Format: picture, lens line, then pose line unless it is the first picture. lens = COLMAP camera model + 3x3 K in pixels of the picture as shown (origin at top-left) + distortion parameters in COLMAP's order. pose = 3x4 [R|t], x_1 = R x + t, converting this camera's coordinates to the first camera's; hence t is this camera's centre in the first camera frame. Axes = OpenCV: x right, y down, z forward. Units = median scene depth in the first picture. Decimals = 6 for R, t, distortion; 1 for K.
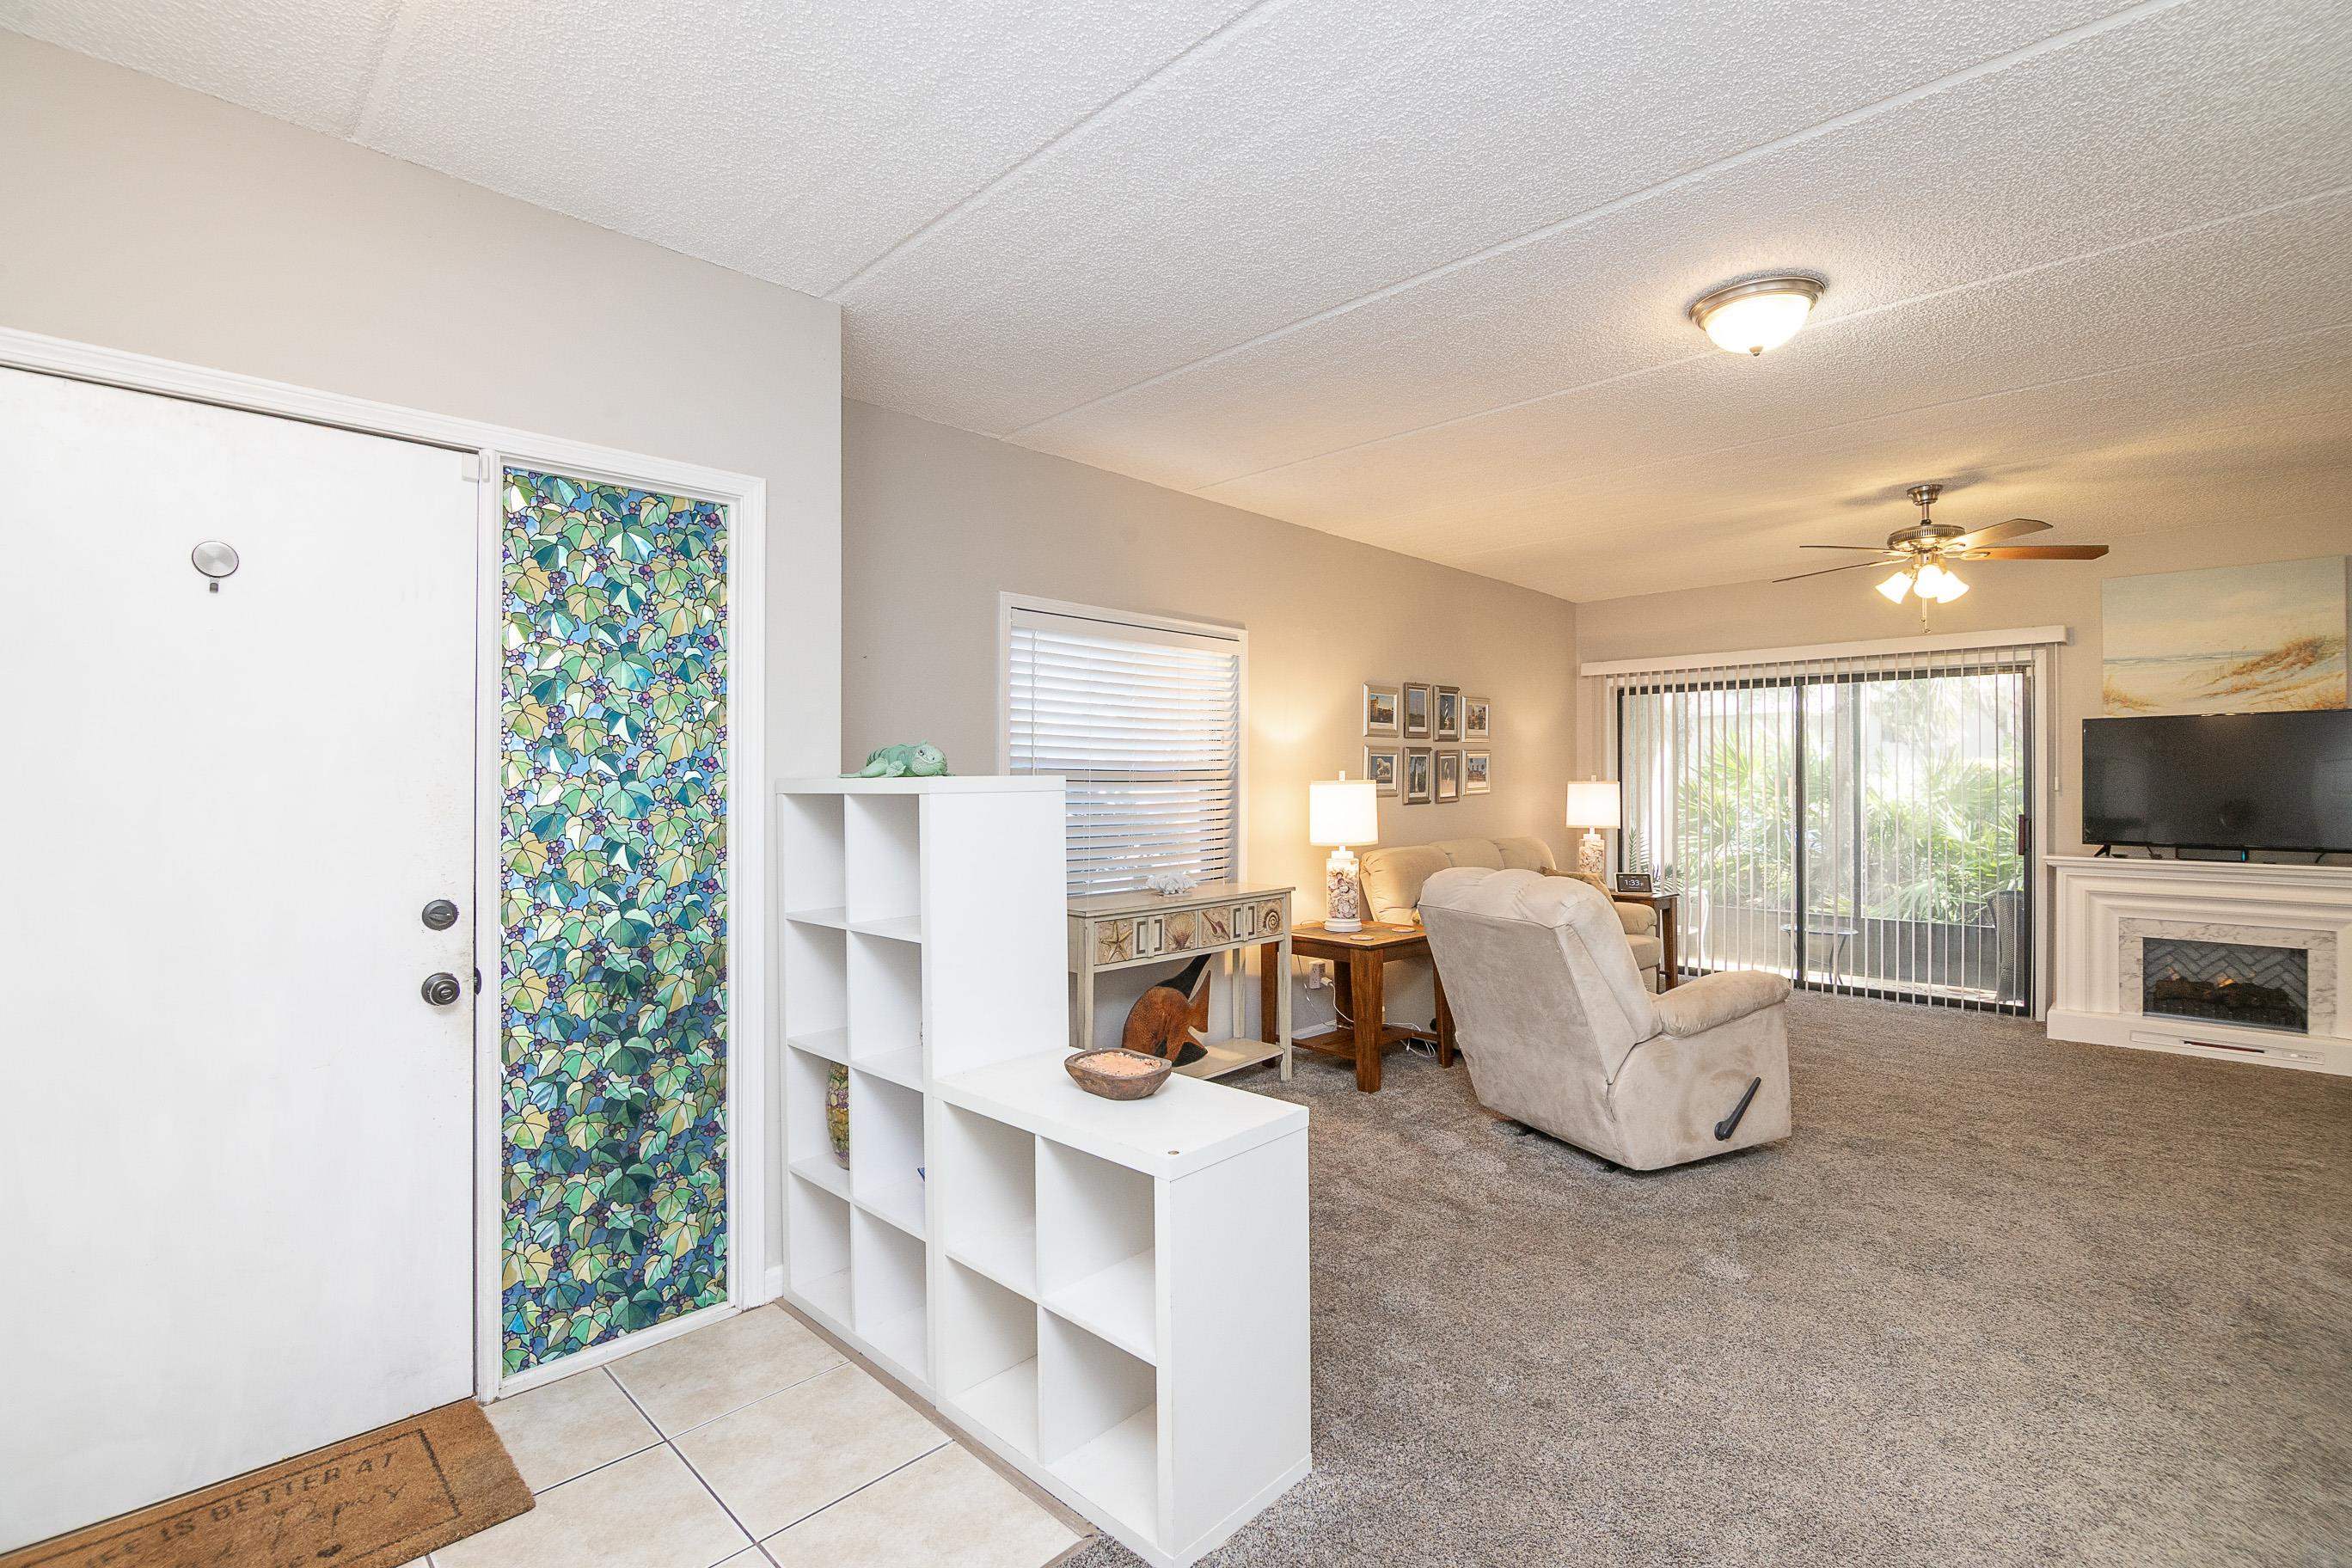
lens RADIAL K [[1061.7, 0, 1176.0], [0, 1061.7, 784.0], [0, 0, 1]] dist [-0.013186, -0.000912]
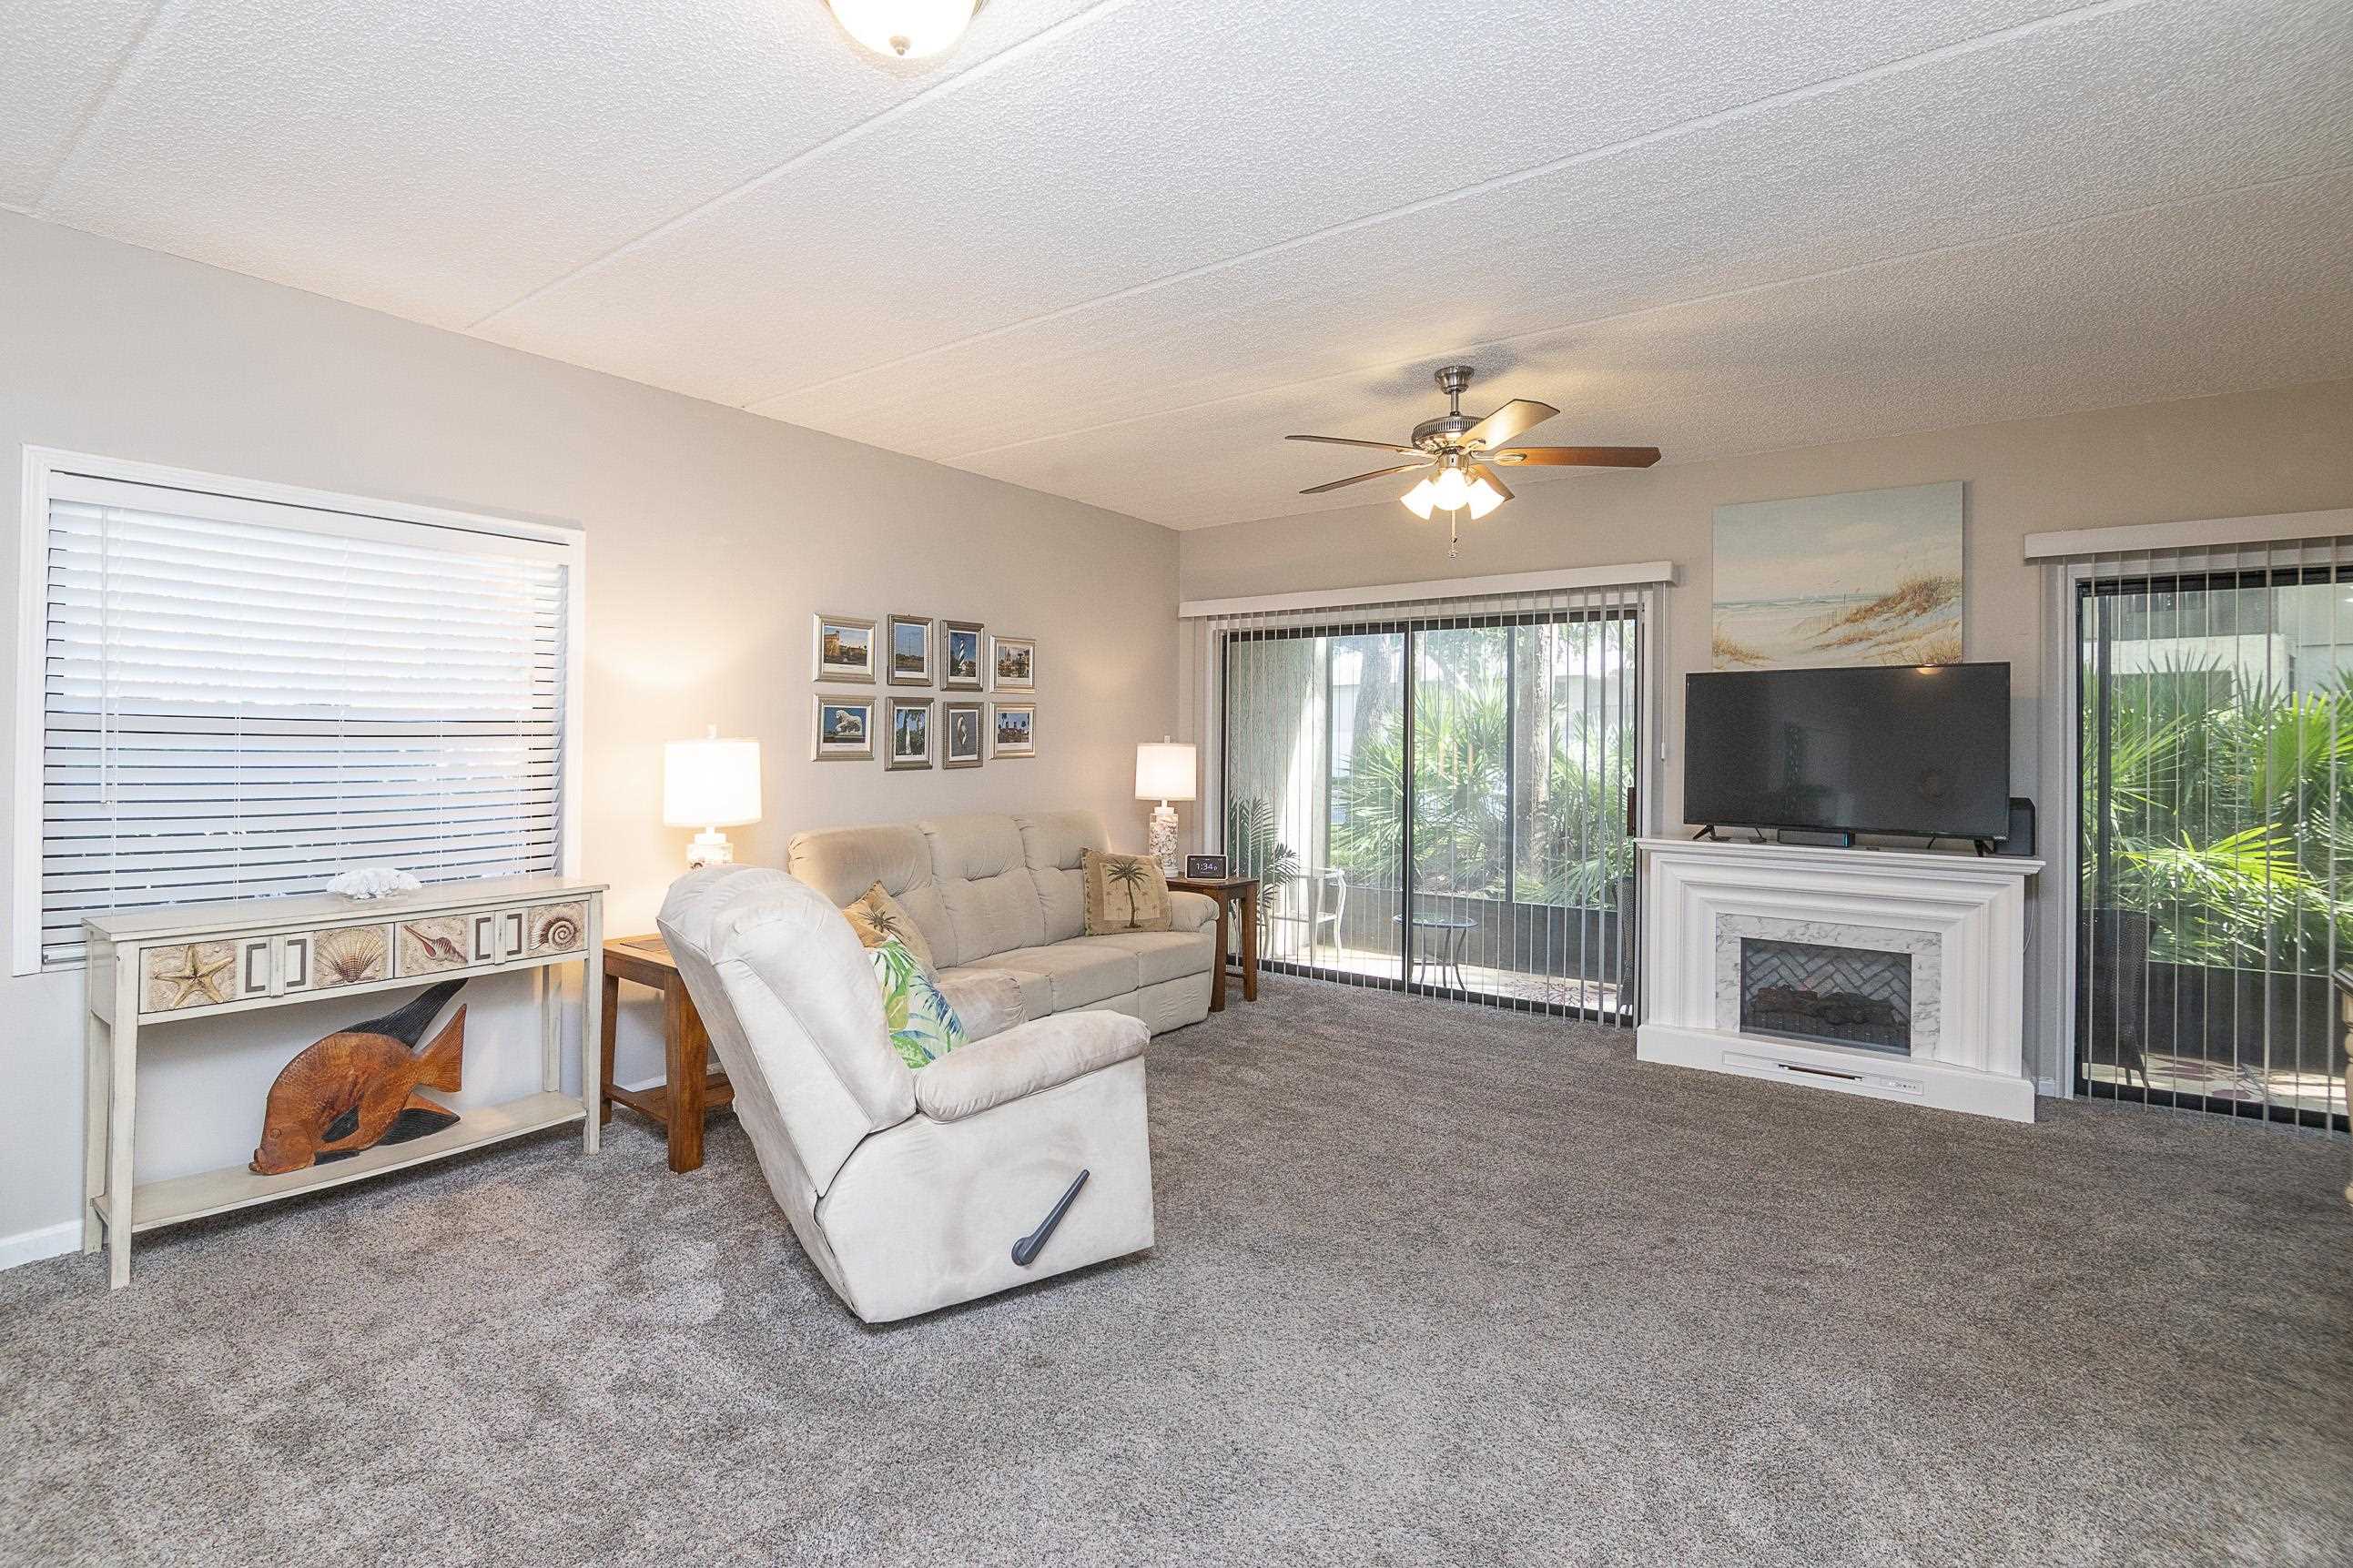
lens RADIAL K [[1119.2, 0, 1115.0], [0, 1119.2, 749.4], [0, 0, 1]] dist [-0.002530, -0.010106]
pose [[0.993143, 0.009078, 0.116550, 0.334313], [-0.009637, 0.999945, 0.004238, -0.001380], [-0.116505, -0.005332, 0.993176, 0.186604]]
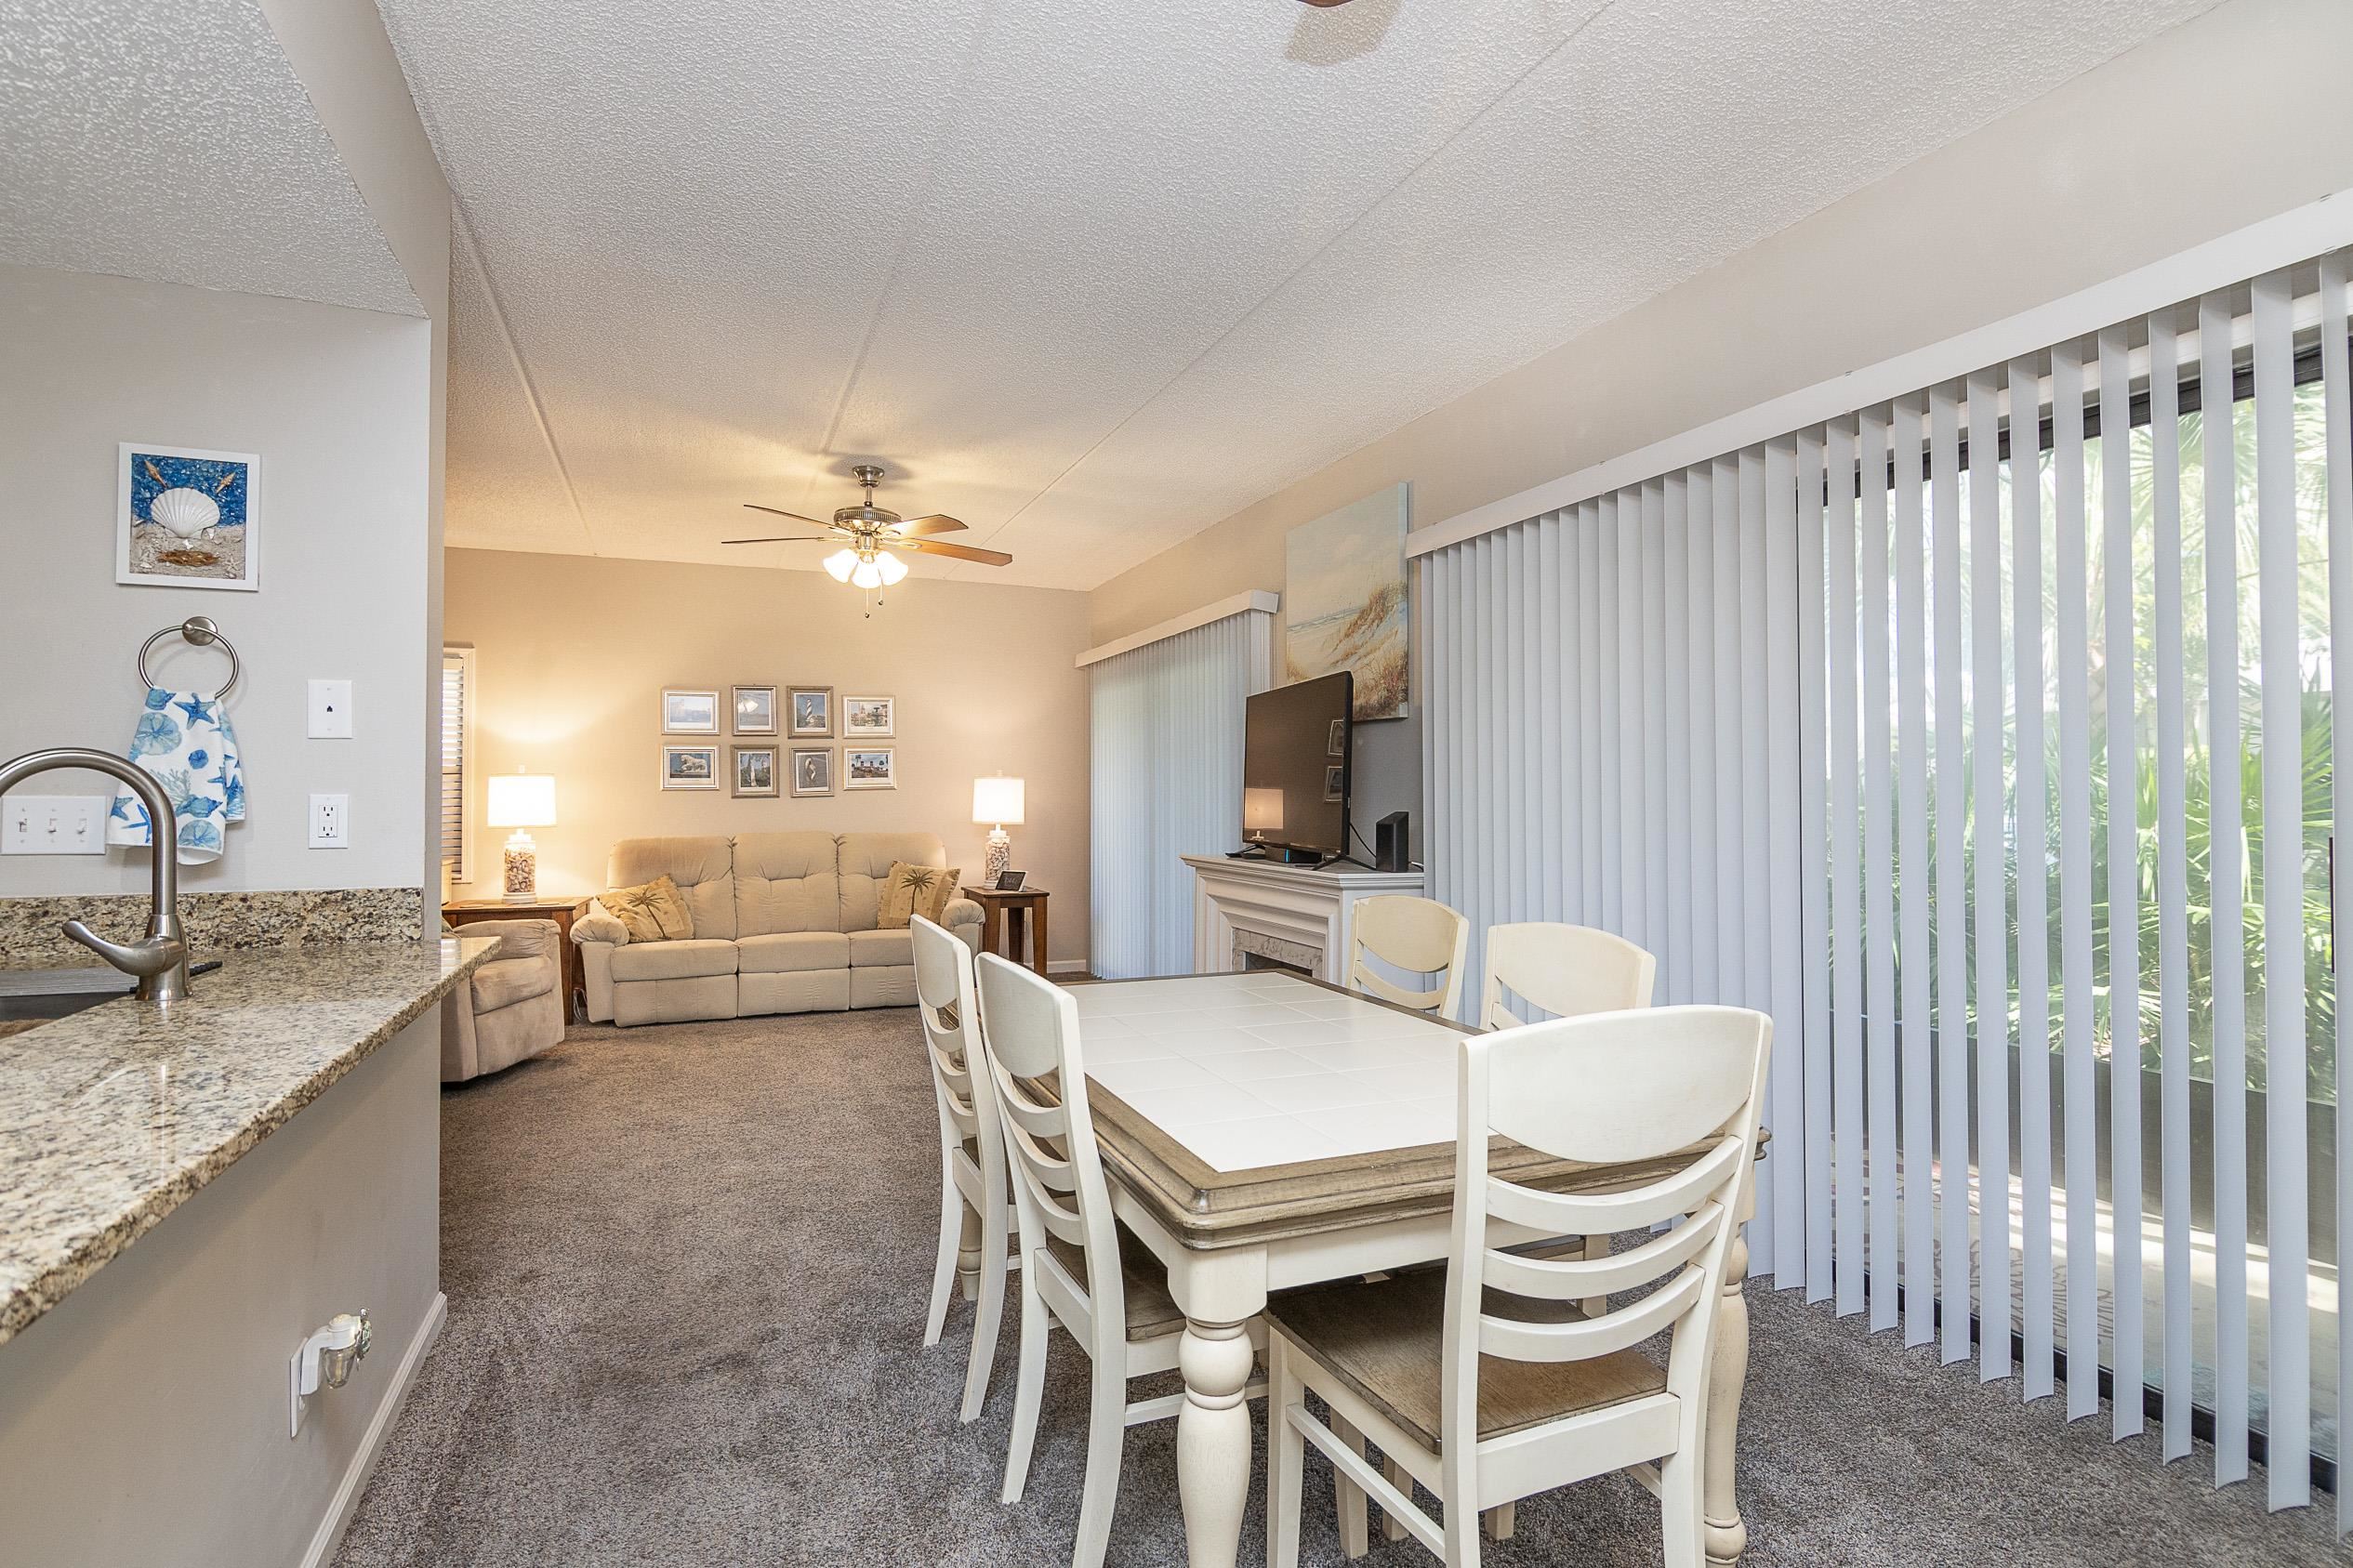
lens RADIAL K [[1134.5, 0, 1176.5], [0, 1134.5, 784.0], [0, 0, 1]] dist [-0.001789, -0.000474]
pose [[0.924404, -0.005145, -0.381381, 1.249756], [0.001609, 0.999953, -0.009590, 0.019346], [0.381412, 0.008251, 0.924368, 0.127994]]
